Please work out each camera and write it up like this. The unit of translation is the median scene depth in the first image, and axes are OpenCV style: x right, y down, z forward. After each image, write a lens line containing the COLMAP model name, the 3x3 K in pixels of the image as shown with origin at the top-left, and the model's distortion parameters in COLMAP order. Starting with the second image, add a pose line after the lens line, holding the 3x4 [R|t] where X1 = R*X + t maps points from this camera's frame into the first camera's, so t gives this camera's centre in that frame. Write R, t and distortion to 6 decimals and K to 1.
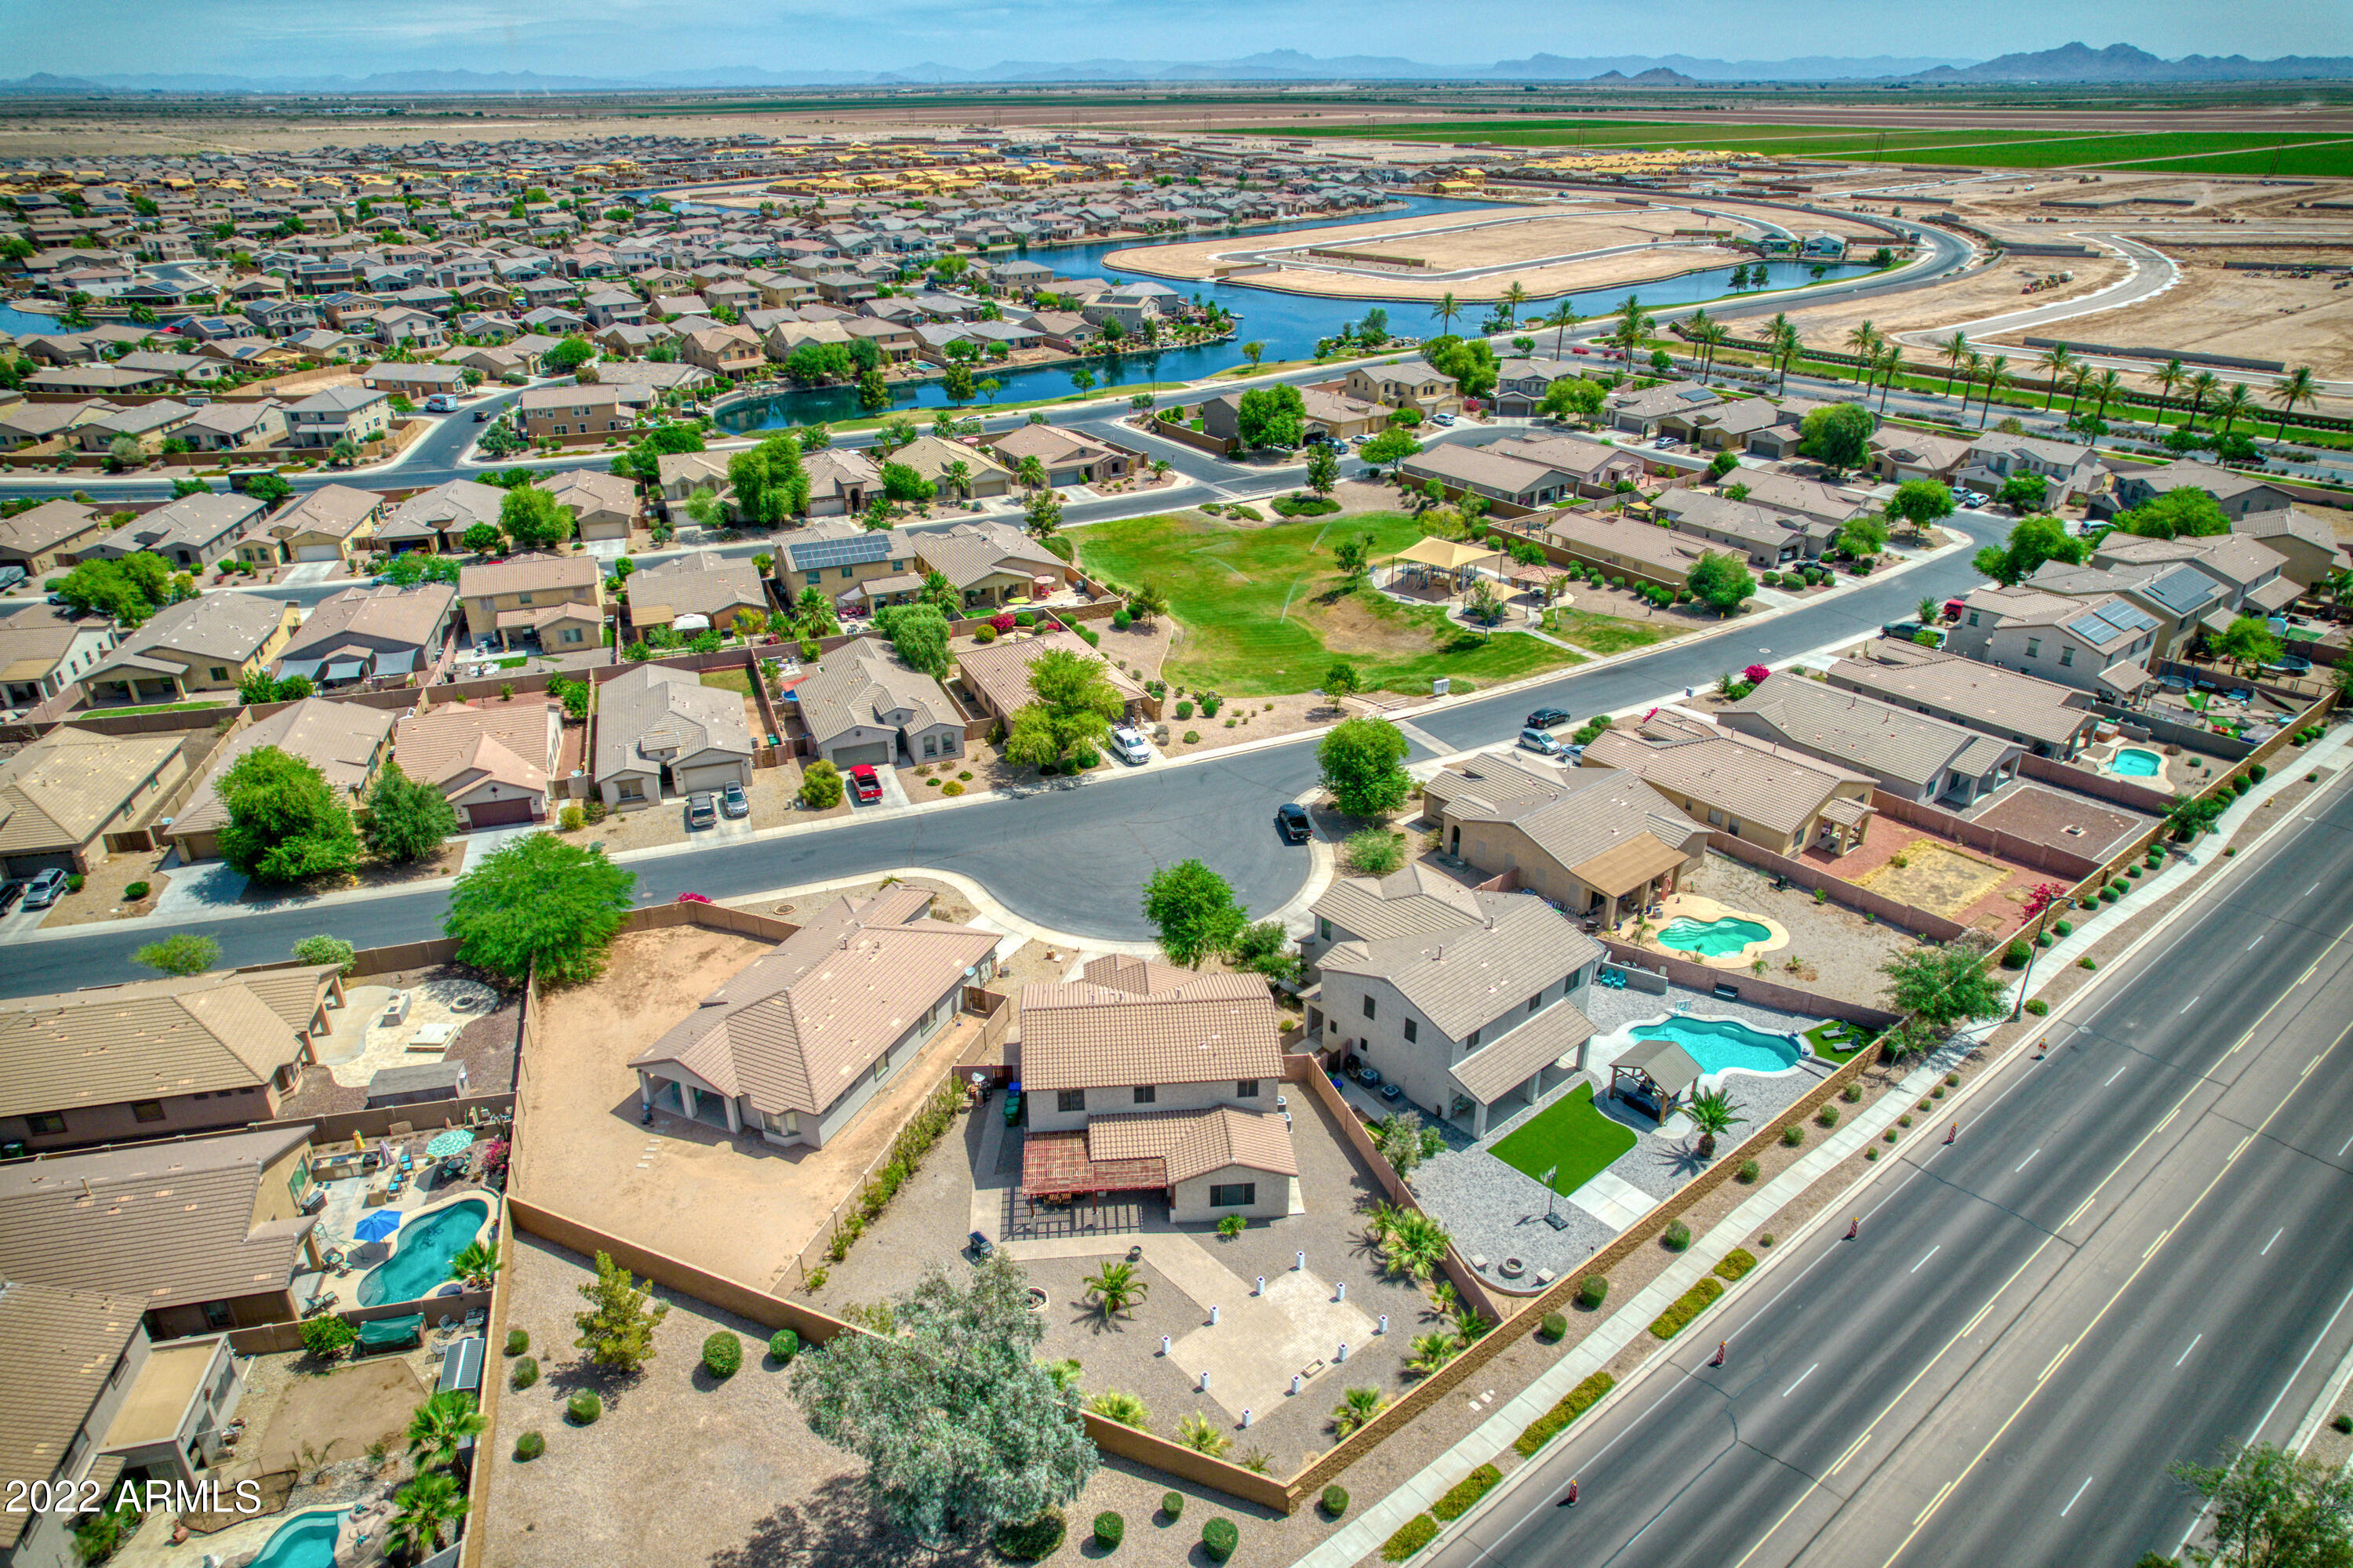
lens RADIAL K [[1524.1, 0, 1176.5], [0, 1524.1, 784.0], [0, 0, 1]] dist [-0.064222, 0.045038]
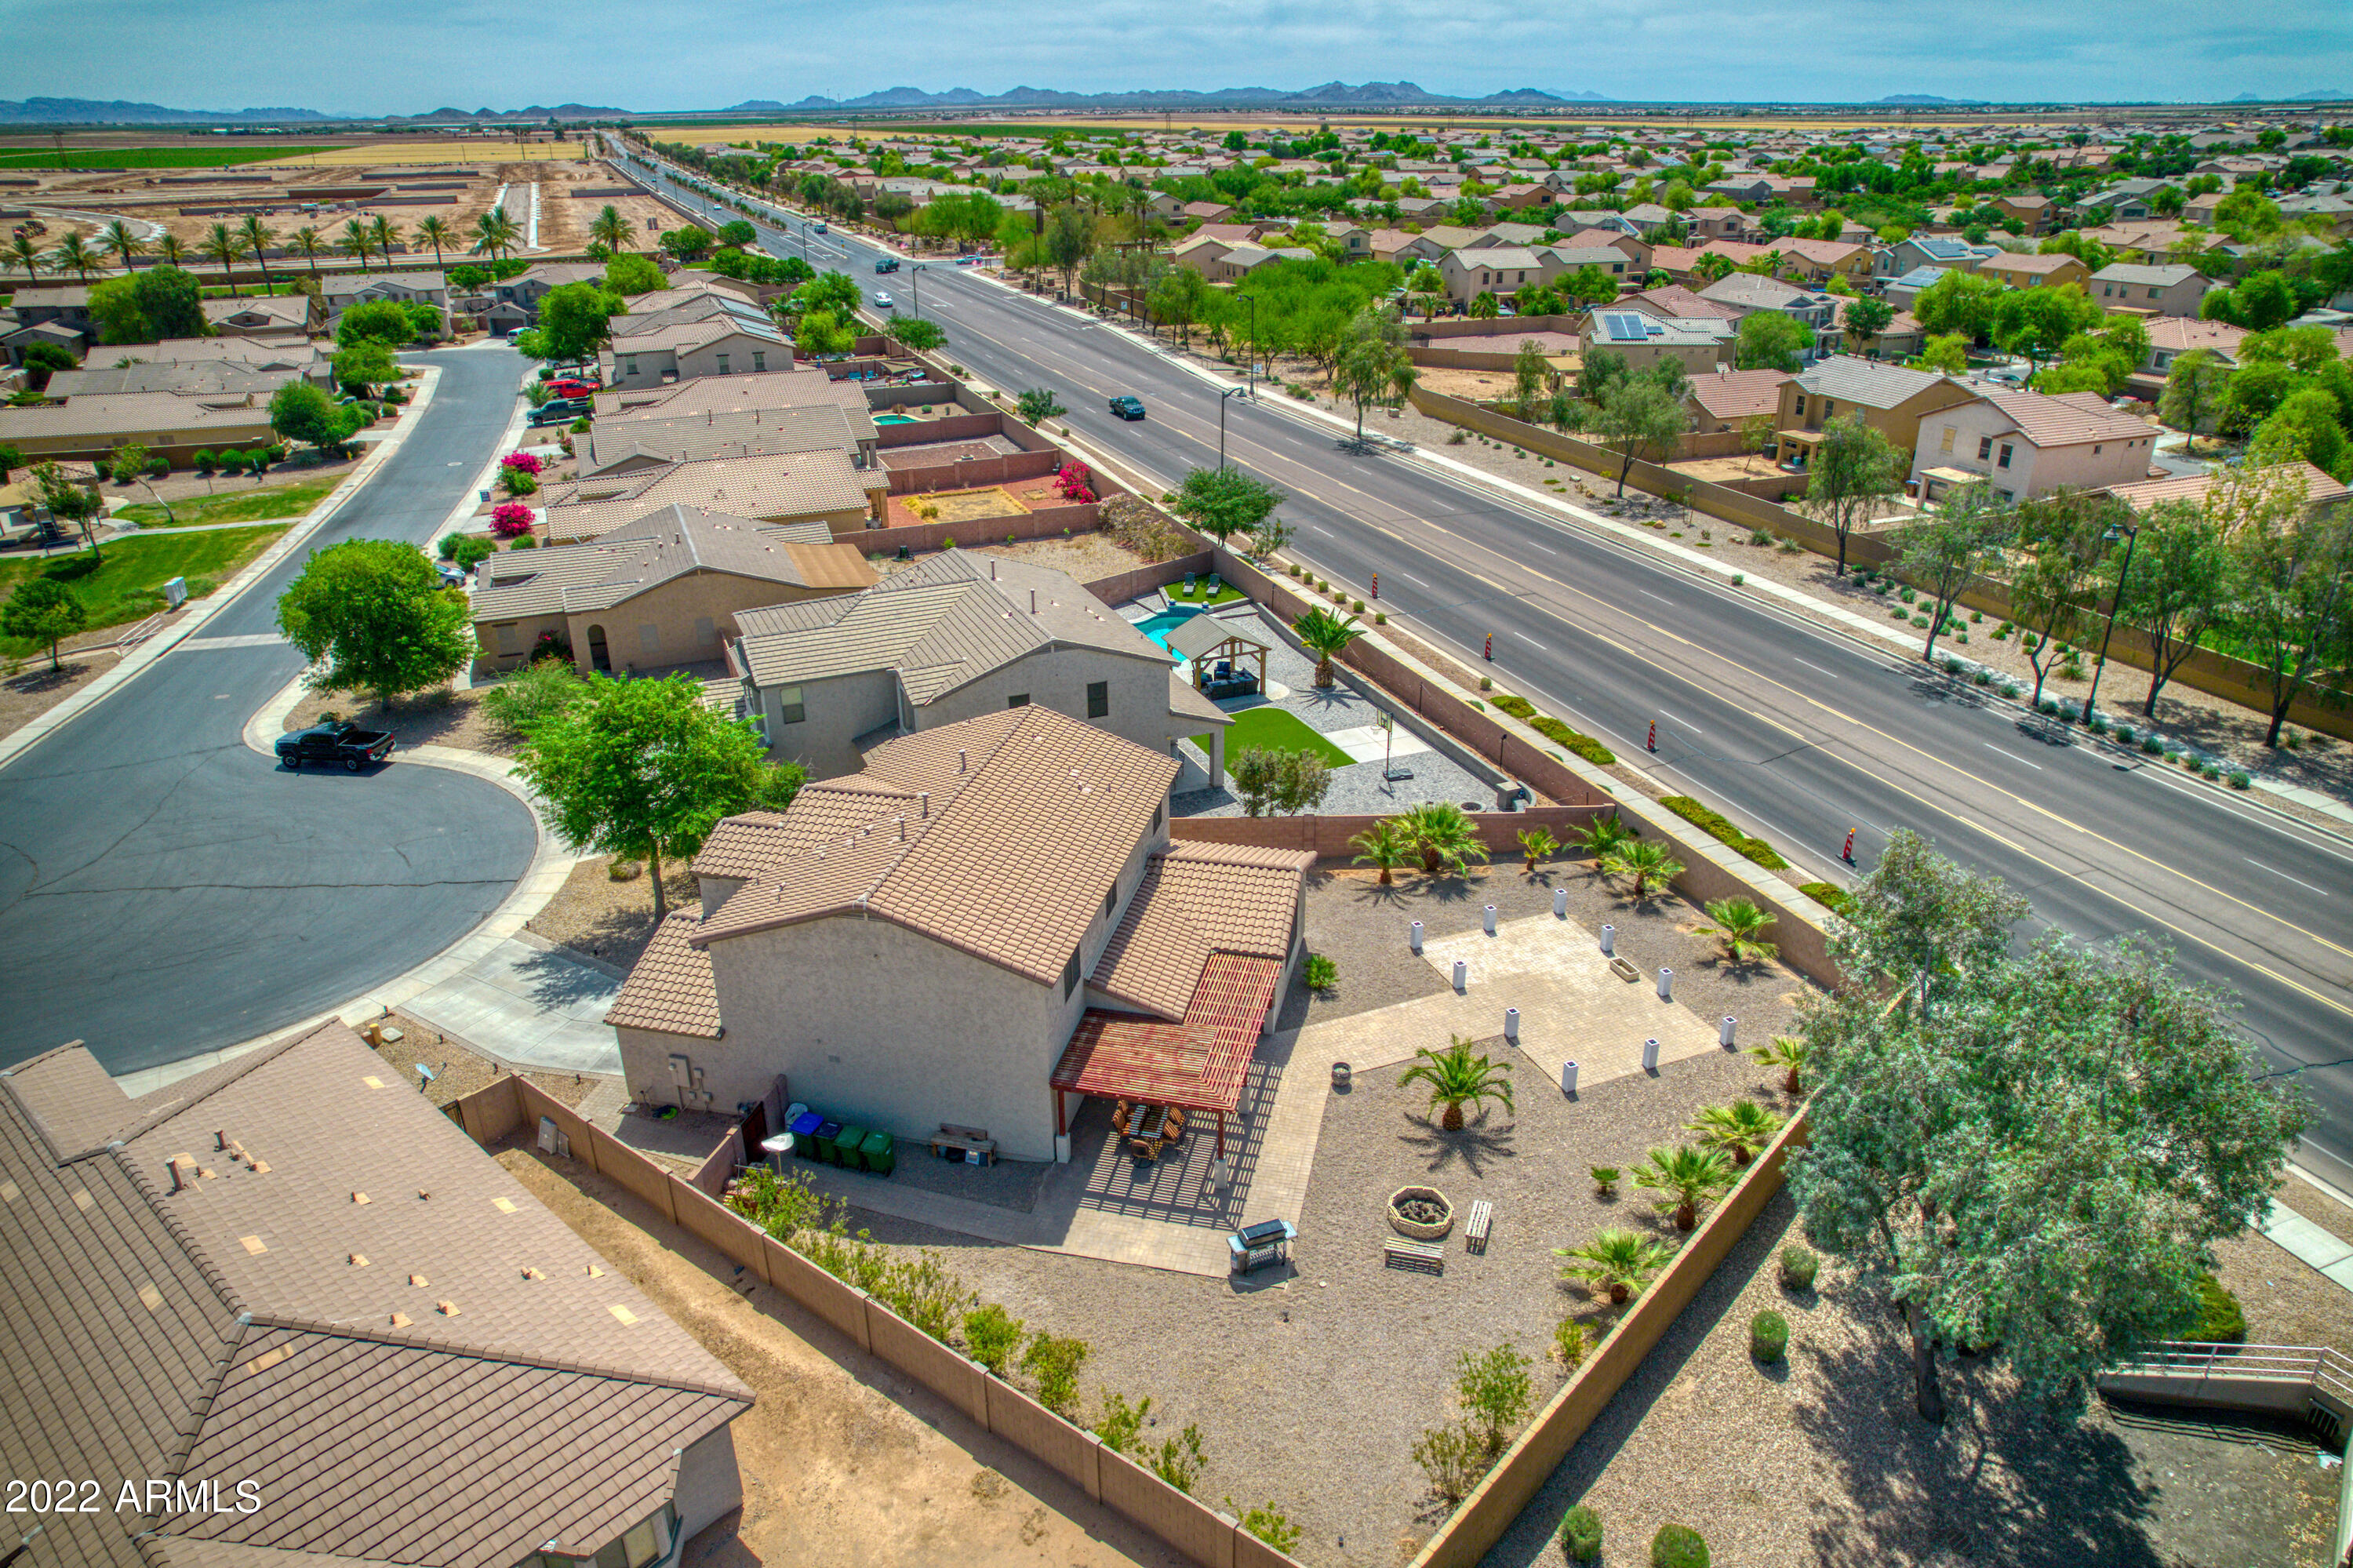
lens RADIAL K [[1524.1, 0, 1176.5], [0, 1524.1, 784.0], [0, 0, 1]] dist [-0.064222, 0.045038]
pose [[0.307074, -0.392661, 0.866904, -0.417433], [0.414595, 0.875127, 0.249528, 0.034787], [-0.856631, 0.282791, 0.431523, 0.635533]]
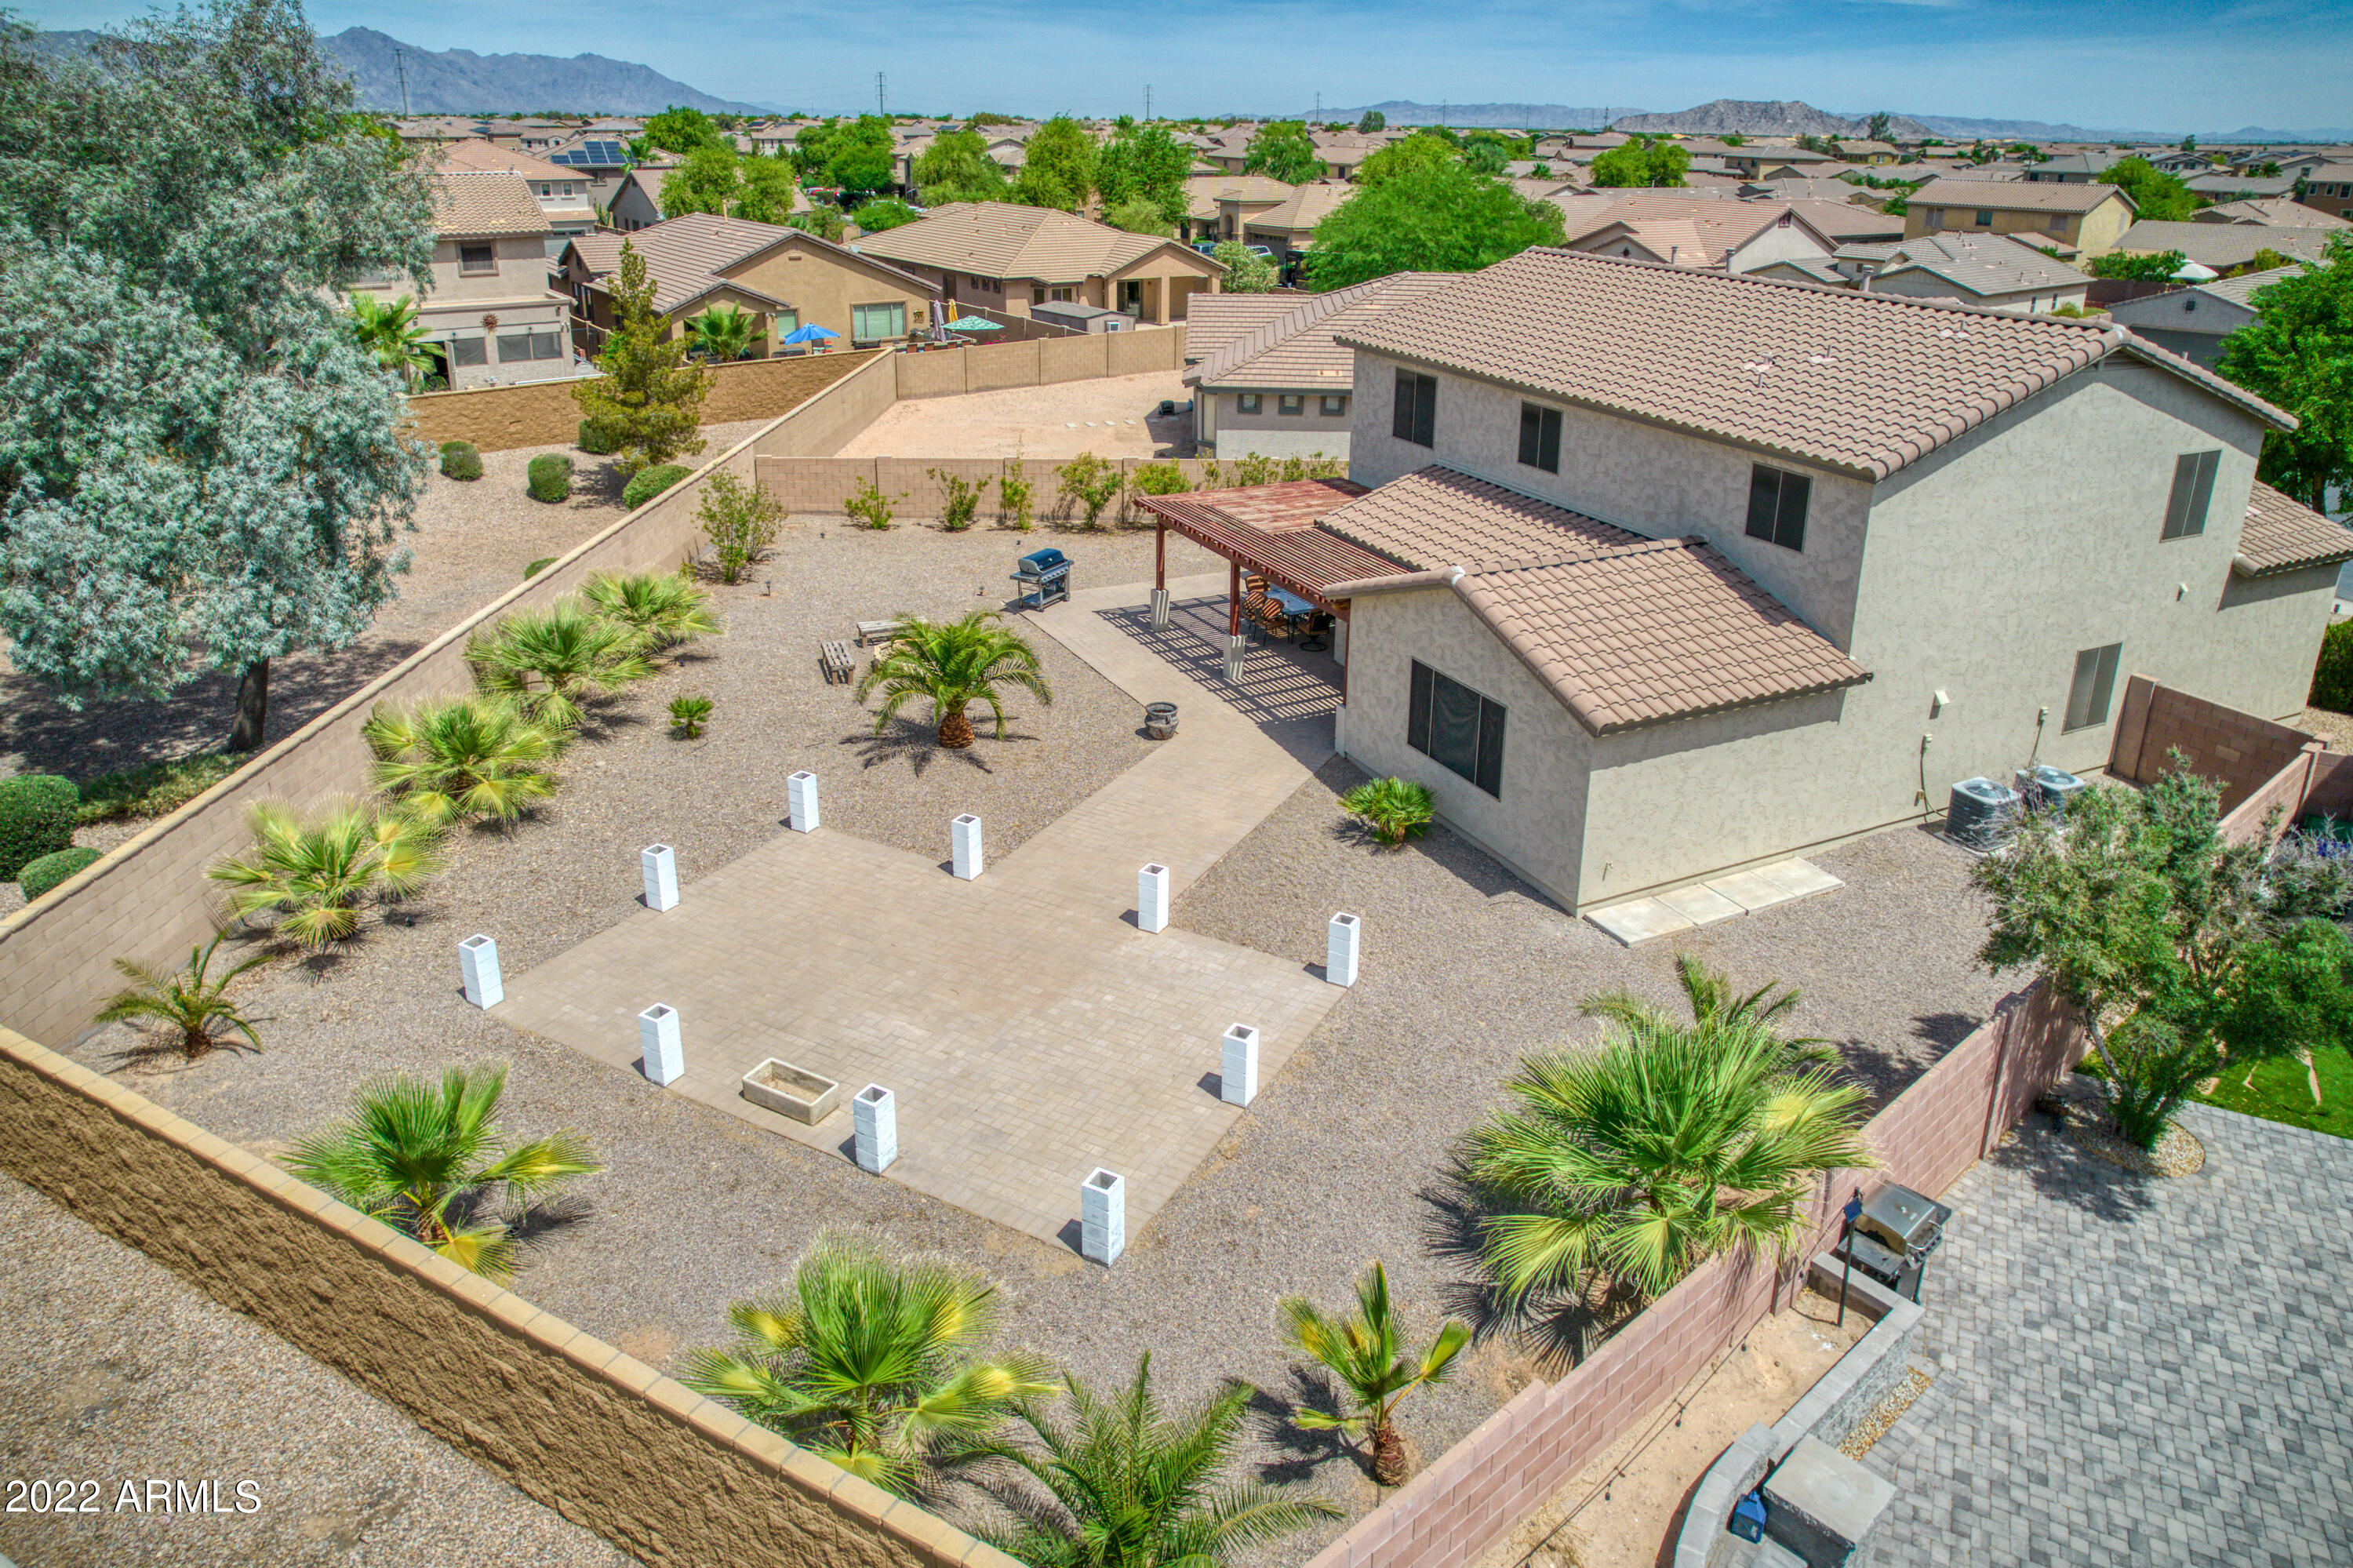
lens RADIAL K [[1550.4, 0, 1183.1], [0, 1550.4, 649.2], [0, 0, 1]] dist [-0.099228, 0.107689]
pose [[0.373593, 0.315295, -0.872363, 0.224665], [-0.411581, 0.899158, 0.148718, 0.198204], [0.831282, 0.303488, 0.465688, 0.687548]]
